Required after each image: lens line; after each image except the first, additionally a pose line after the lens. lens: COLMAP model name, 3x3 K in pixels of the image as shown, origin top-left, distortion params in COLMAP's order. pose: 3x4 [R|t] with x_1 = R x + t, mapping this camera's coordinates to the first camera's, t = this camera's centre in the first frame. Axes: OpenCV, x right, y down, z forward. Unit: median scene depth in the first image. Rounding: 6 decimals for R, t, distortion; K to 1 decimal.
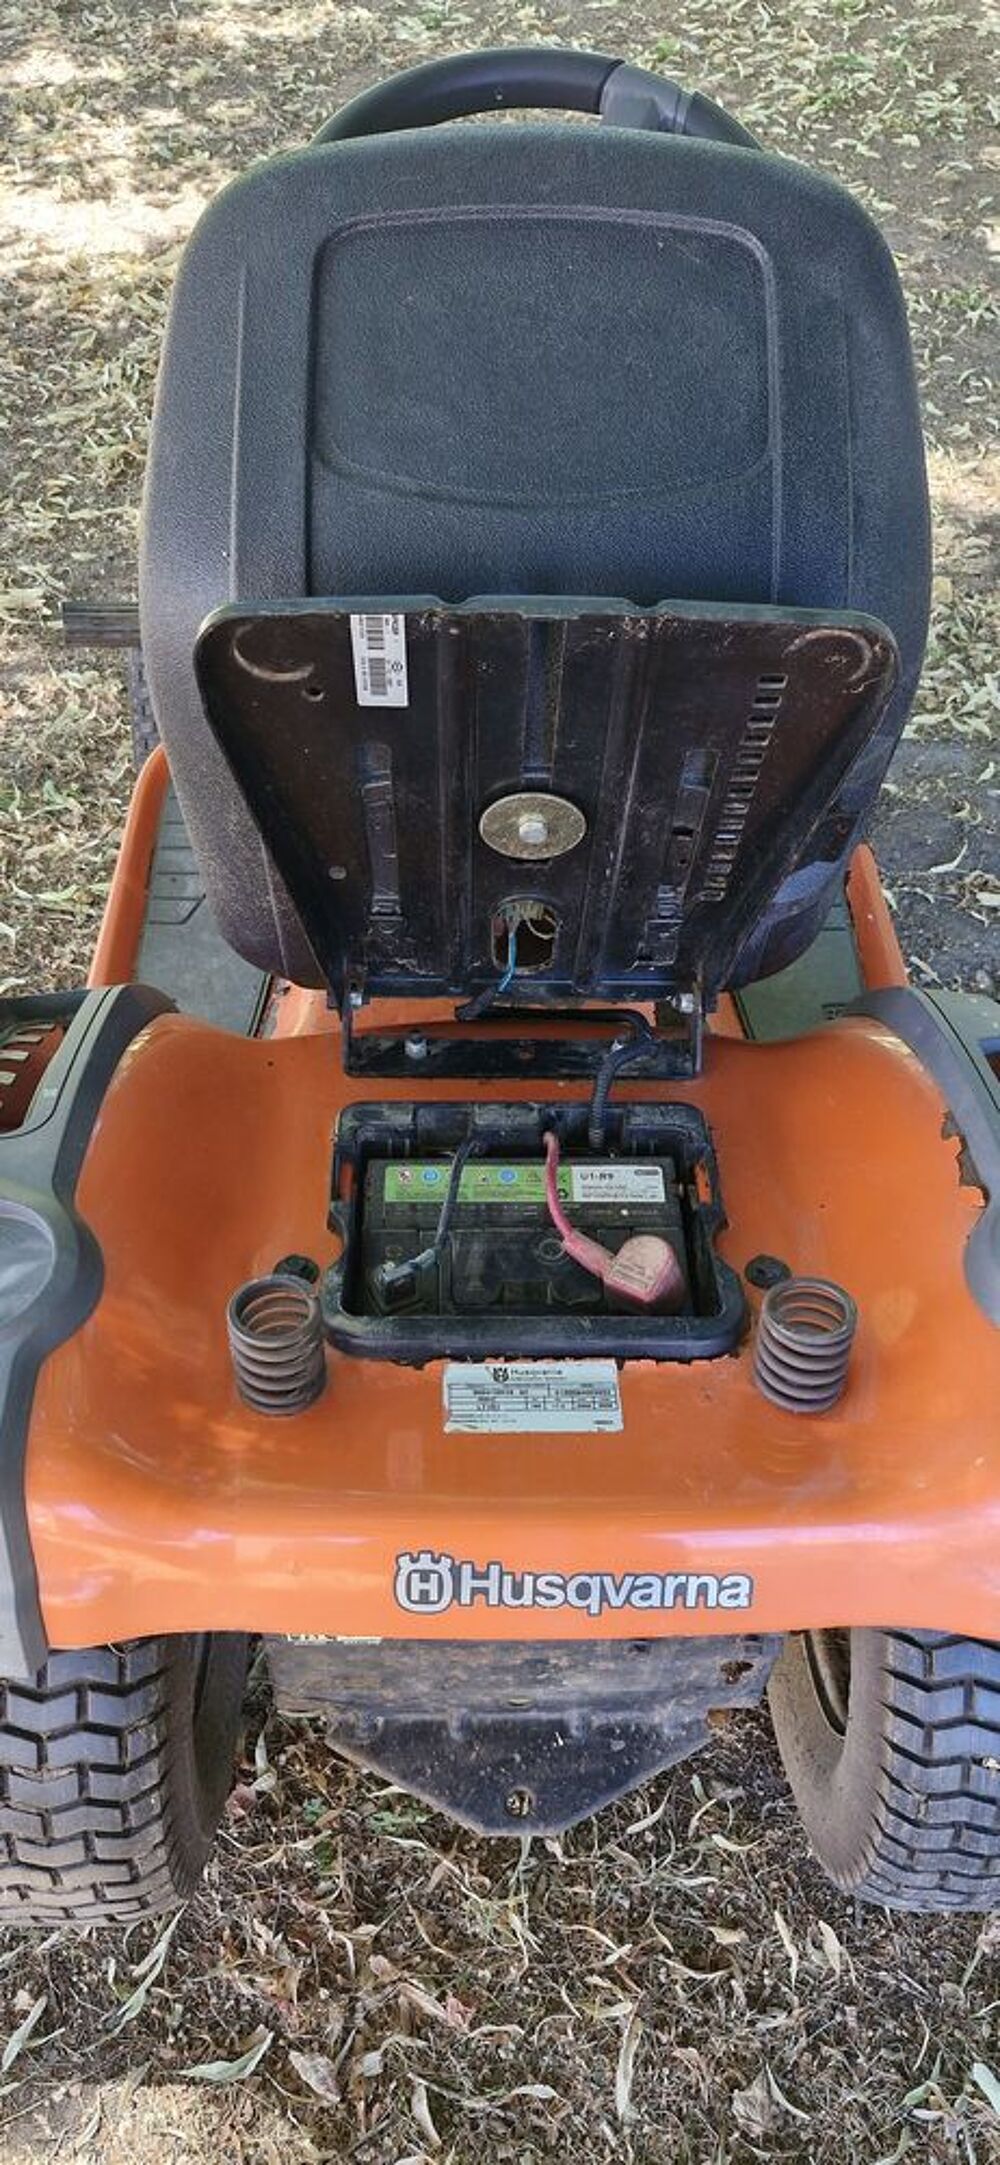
lens RADIAL K [[1357.6, 0, 499.7], [0, 1357.6, 1082.7], [0, 0, 1]] dist [0.011080, -0.002096]
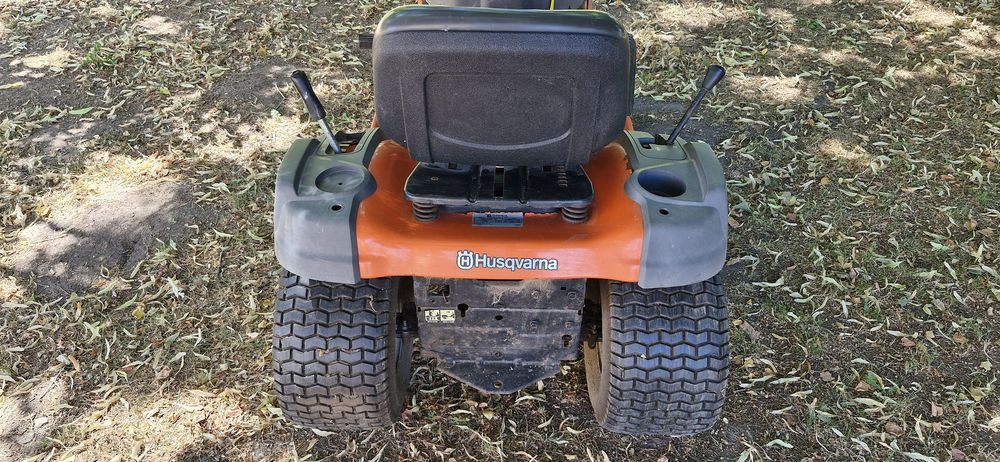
lens RADIAL K [[627.1, 0, 500.6], [0, 627.1, 230.9], [0, 0, 1]] dist [0.011080, -0.002096]
pose [[0.999298, 0.008219, -0.036539, 0.061423], [-0.012765, 0.991951, -0.125980, 0.315631], [0.035209, 0.126358, 0.991360, -0.407556]]
